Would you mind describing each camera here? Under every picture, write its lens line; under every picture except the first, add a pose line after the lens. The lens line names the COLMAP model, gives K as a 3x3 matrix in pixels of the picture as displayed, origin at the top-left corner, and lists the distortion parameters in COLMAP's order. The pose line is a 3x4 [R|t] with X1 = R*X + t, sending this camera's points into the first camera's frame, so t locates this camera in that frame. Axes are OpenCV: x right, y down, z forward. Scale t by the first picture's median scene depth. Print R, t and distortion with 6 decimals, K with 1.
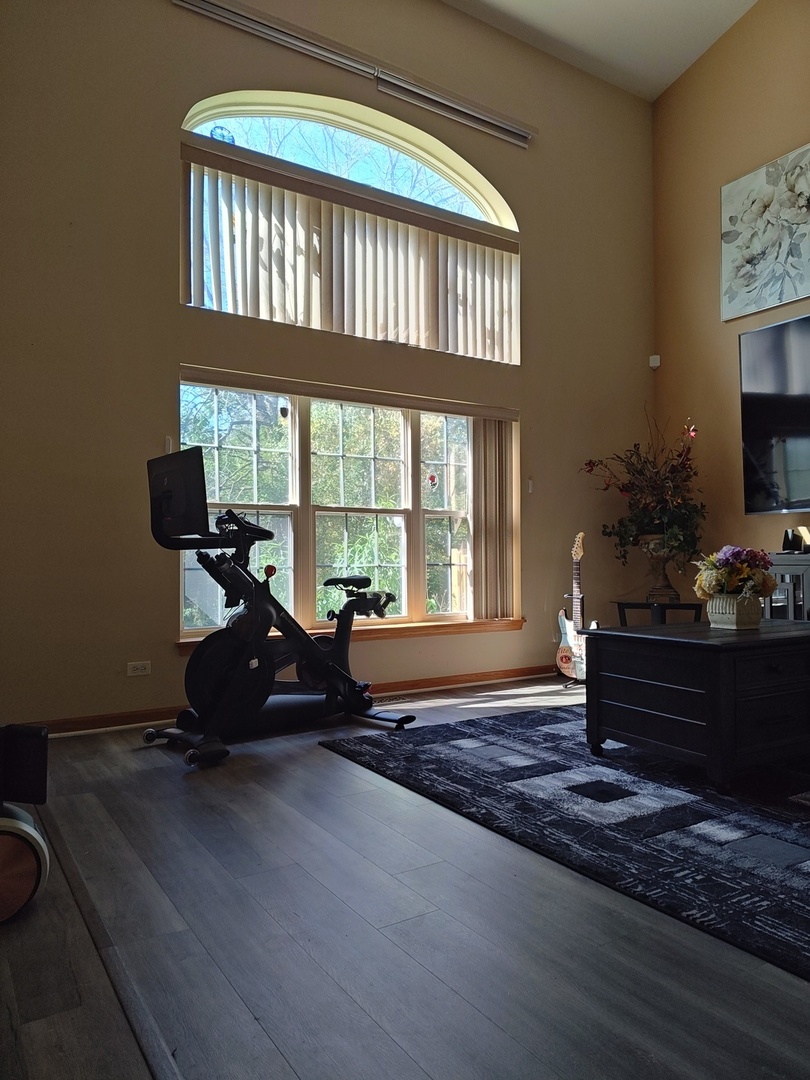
lens RADIAL K [[739.4, 0, 403.3], [0, 739.4, 544.1], [0, 0, 1]] dist [0.045814, -0.044639]
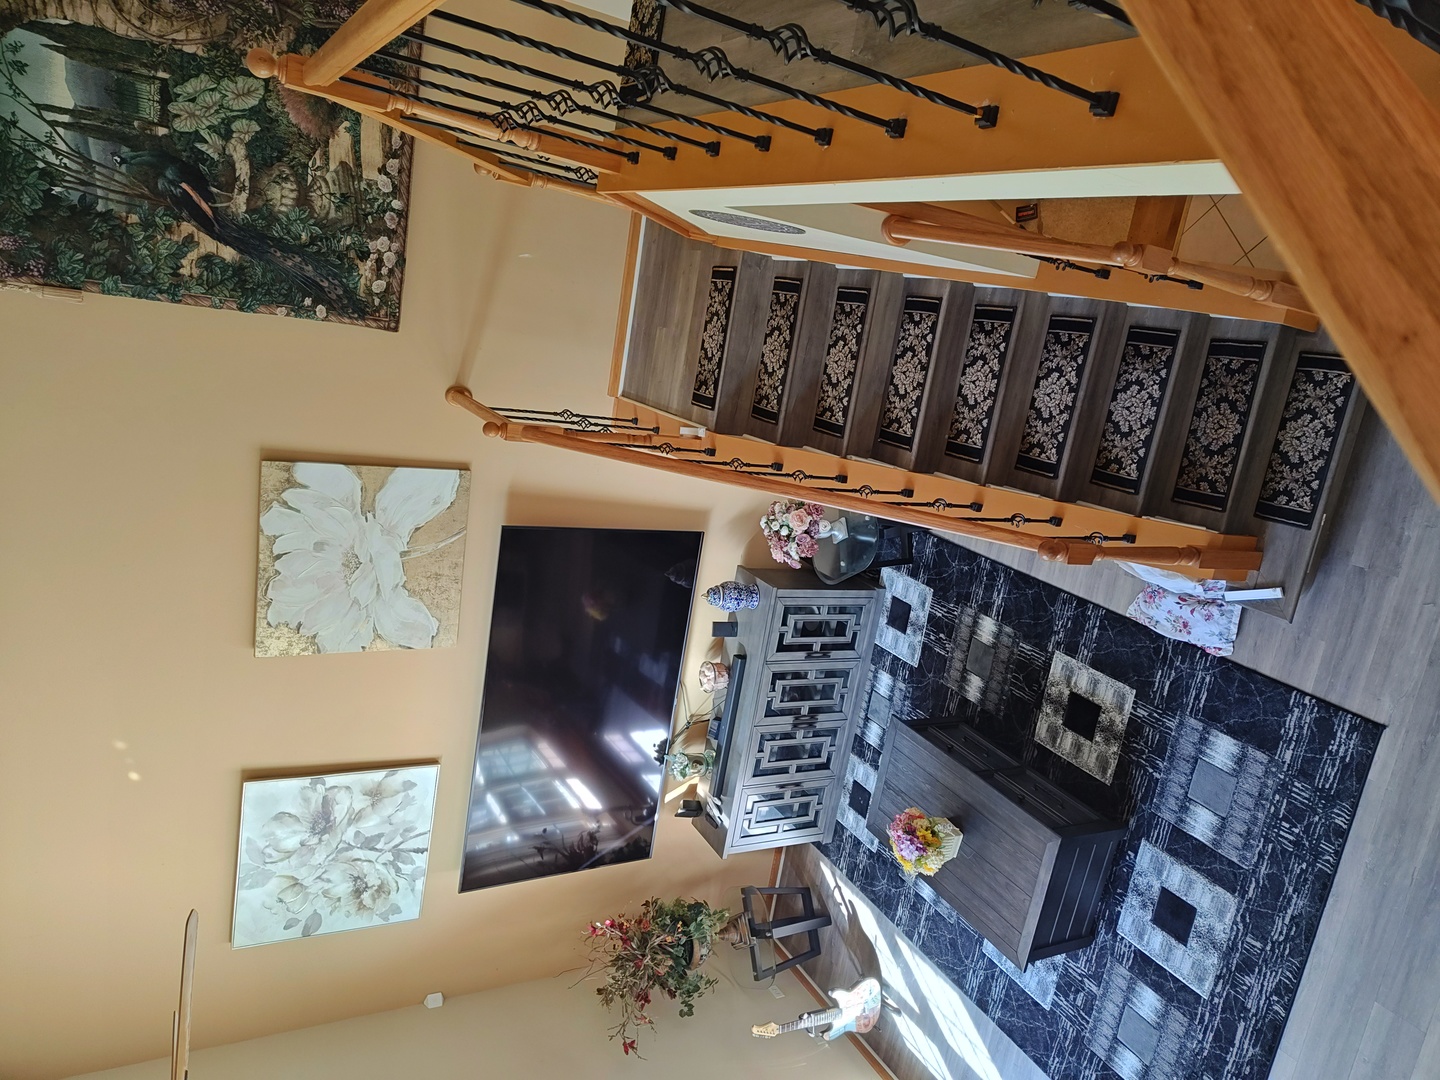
lens RADIAL K [[985.9, 0, 736.3], [0, 985.9, 550.8], [0, 0, 1]] dist [0.045814, -0.044639]
pose [[-0.310367, -0.747729, 0.587003, -0.032207], [0.862484, 0.038170, 0.504644, -1.275188], [-0.399743, 0.662906, 0.633058, -0.186348]]
